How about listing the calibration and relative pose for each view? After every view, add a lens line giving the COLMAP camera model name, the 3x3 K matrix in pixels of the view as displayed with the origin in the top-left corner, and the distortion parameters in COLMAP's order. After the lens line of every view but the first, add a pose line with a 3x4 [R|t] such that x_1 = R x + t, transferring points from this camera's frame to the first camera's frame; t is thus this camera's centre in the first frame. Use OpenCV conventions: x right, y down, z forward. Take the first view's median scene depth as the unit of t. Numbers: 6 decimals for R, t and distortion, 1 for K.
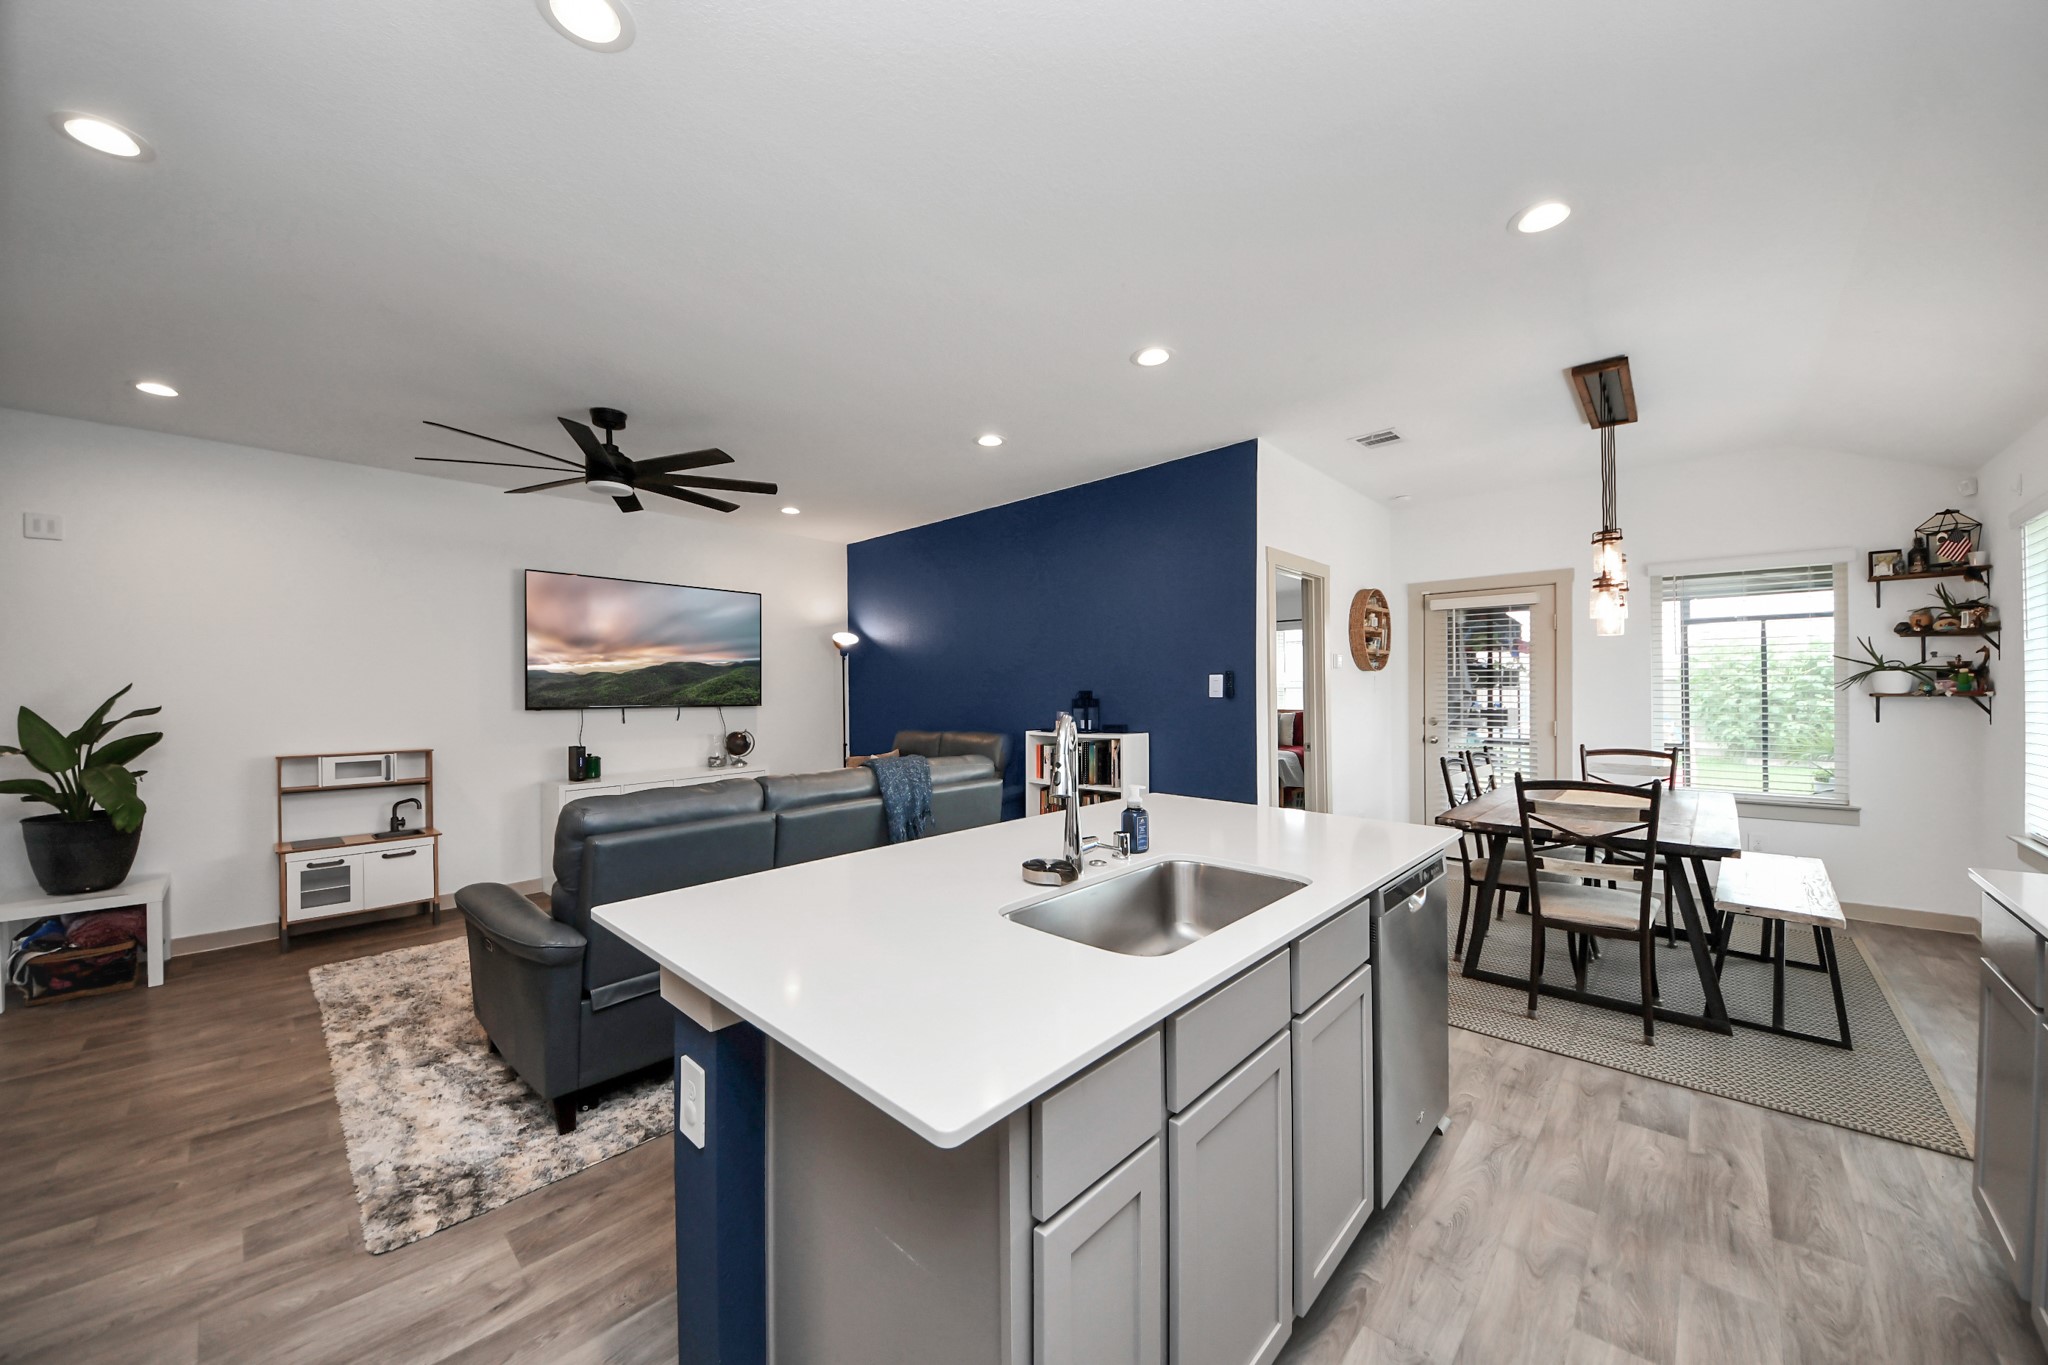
lens RADIAL K [[722.1, 0, 1012.2], [0, 722.1, 688.0], [0, 0, 1]] dist [-0.002590, -0.005584]
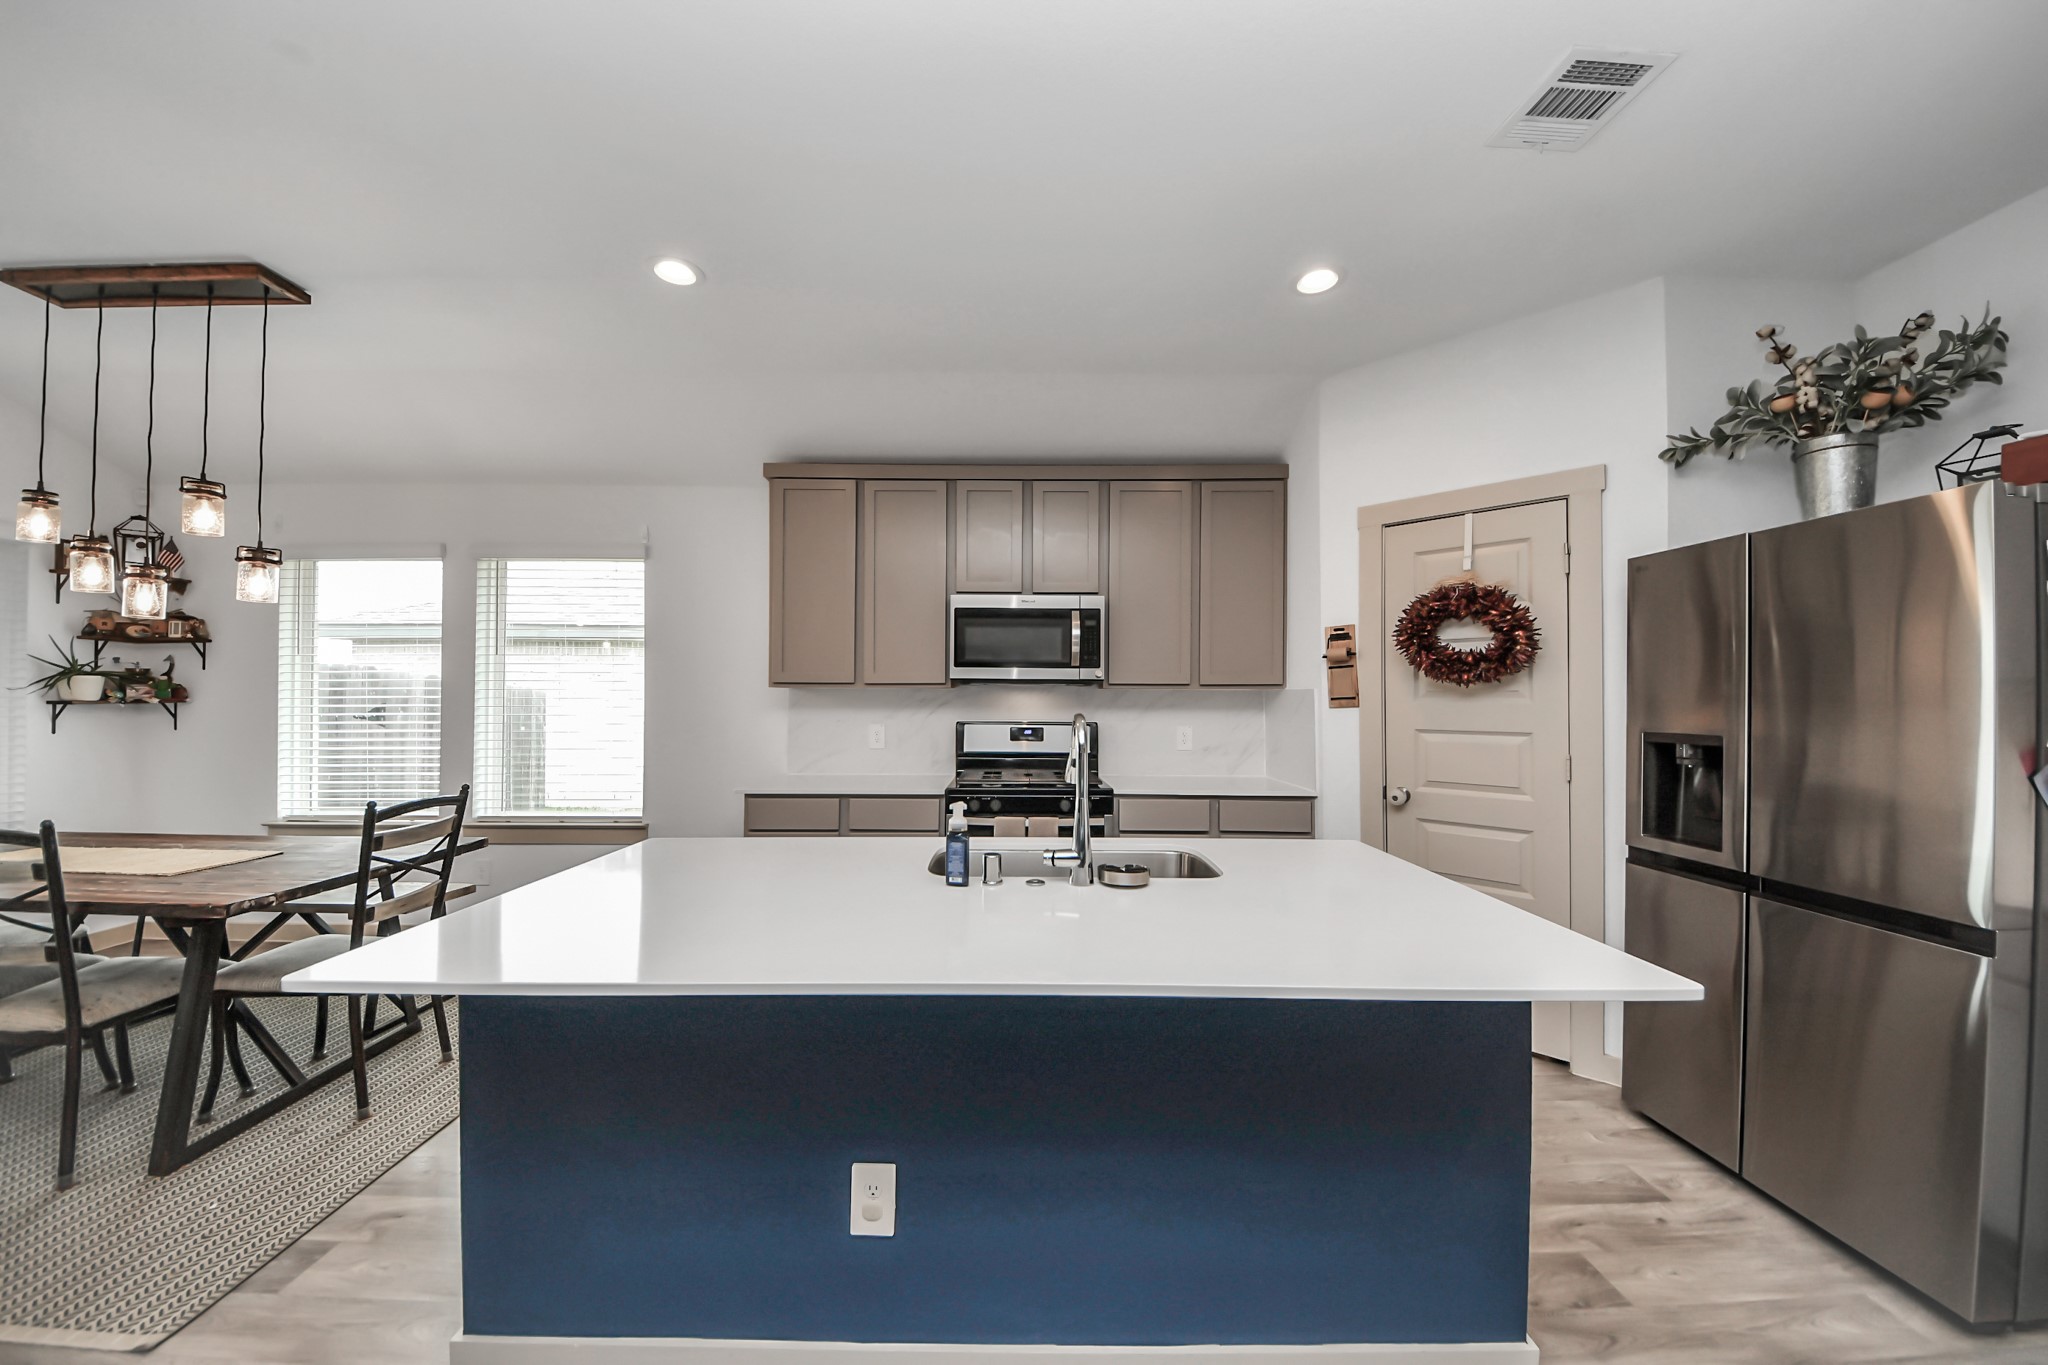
lens RADIAL K [[722.1, 0, 1002.4], [0, 722.1, 688.6], [0, 0, 1]] dist [-0.002590, -0.005584]
pose [[-0.703758, 0.014051, 0.710301, -0.238840], [0.002087, 0.999841, -0.017710, 0.011267], [-0.710437, -0.010981, -0.703675, 0.838083]]
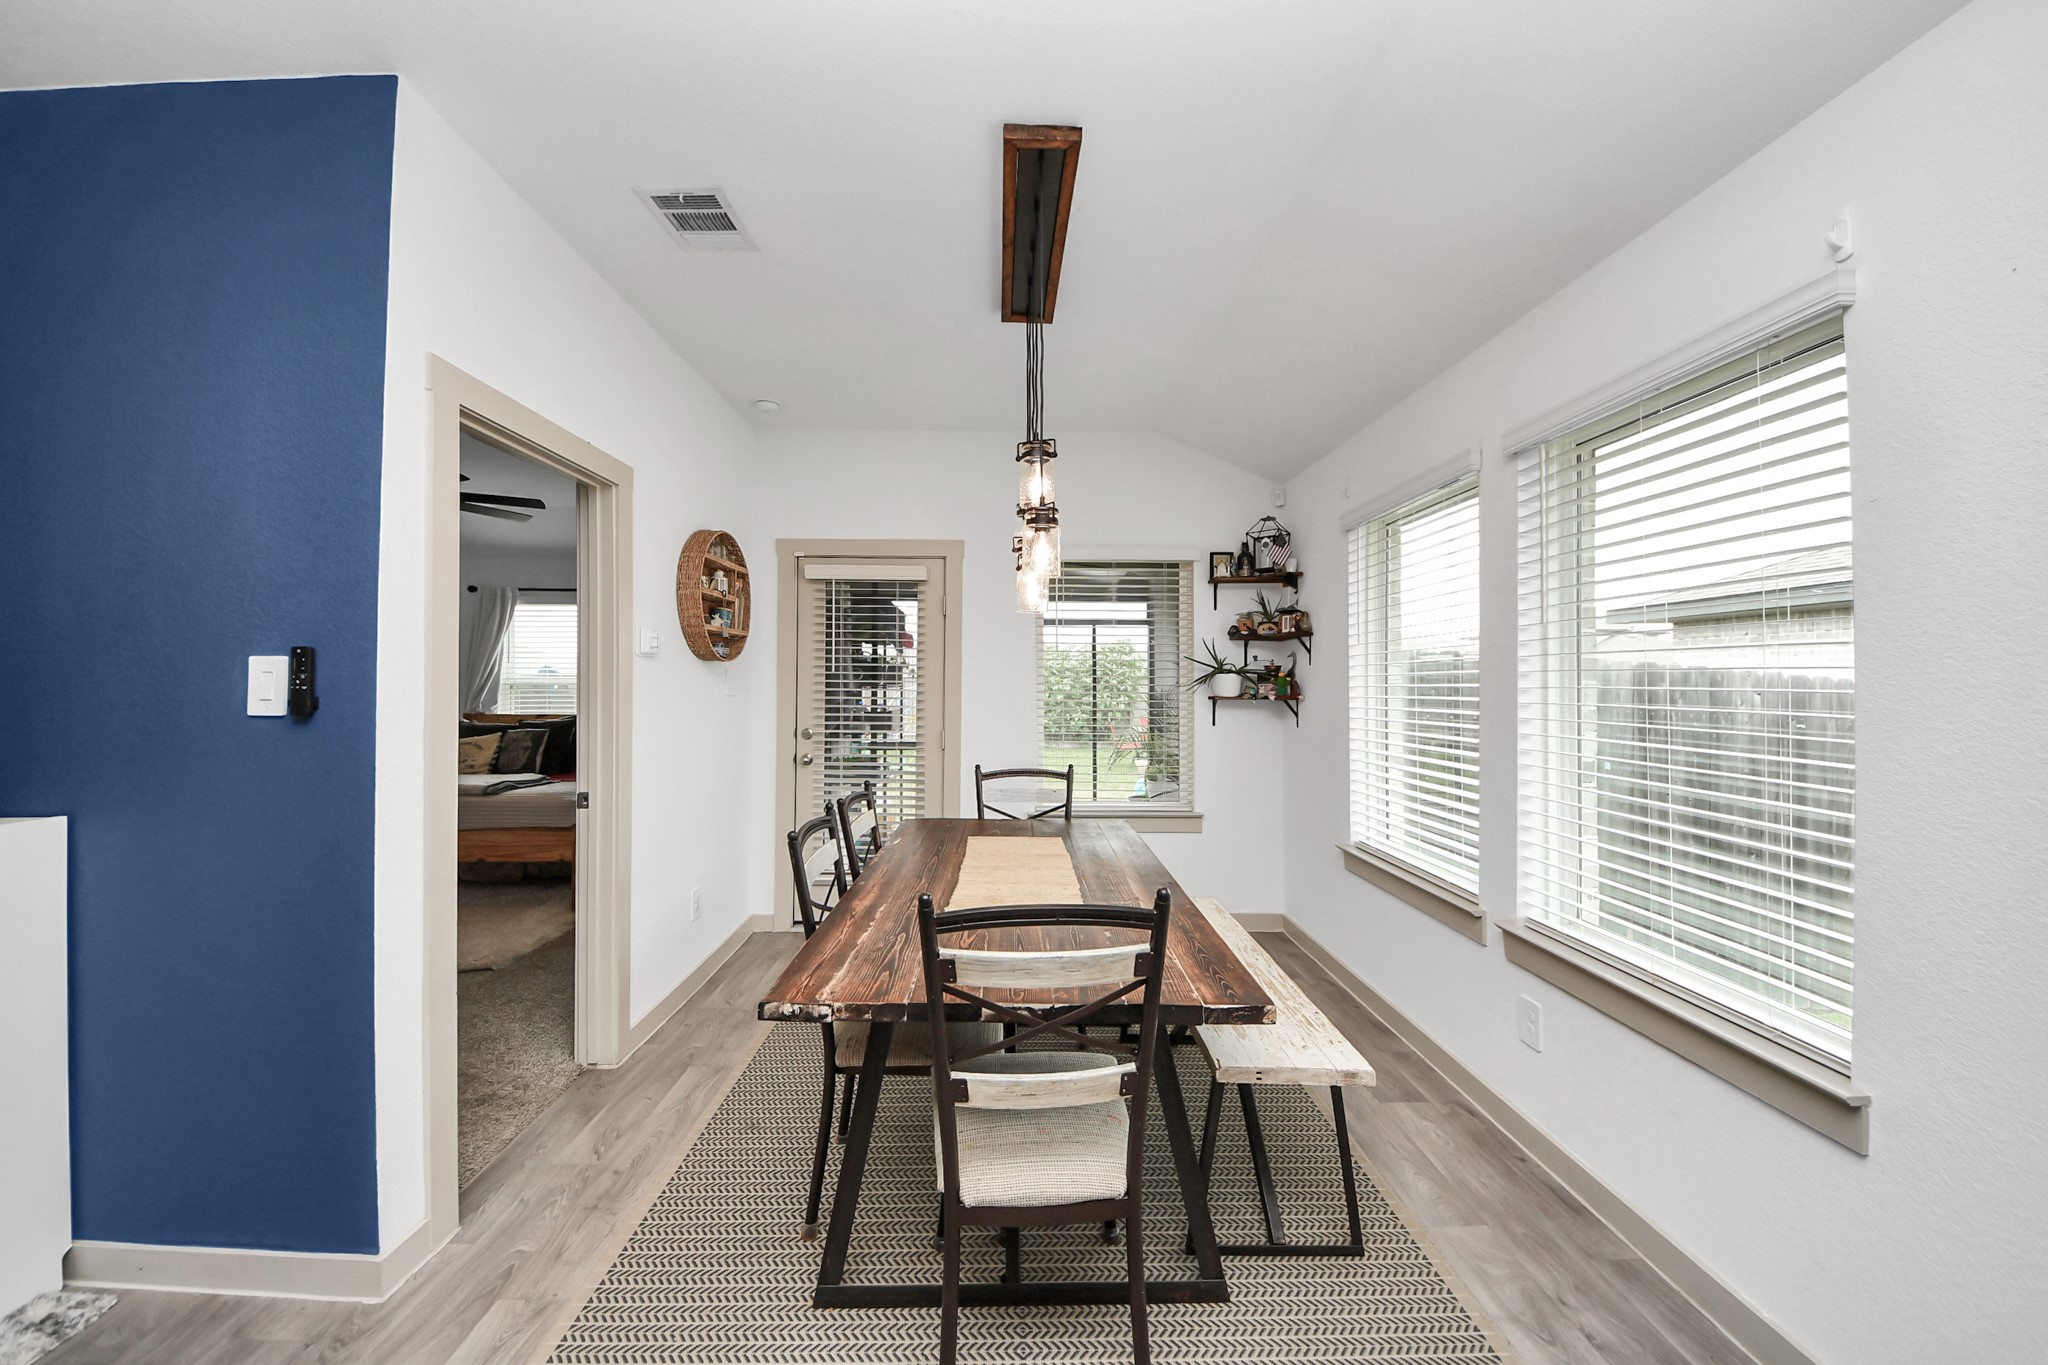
lens RADIAL K [[722.1, 0, 1024.0], [0, 722.1, 677.7], [0, 0, 1]] dist [-0.002590, -0.005584]
pose [[0.706268, 0.013897, 0.707808, 0.345214], [-0.009967, 0.999903, -0.009687, -0.006982], [-0.707875, -0.000213, 0.706338, 0.514536]]
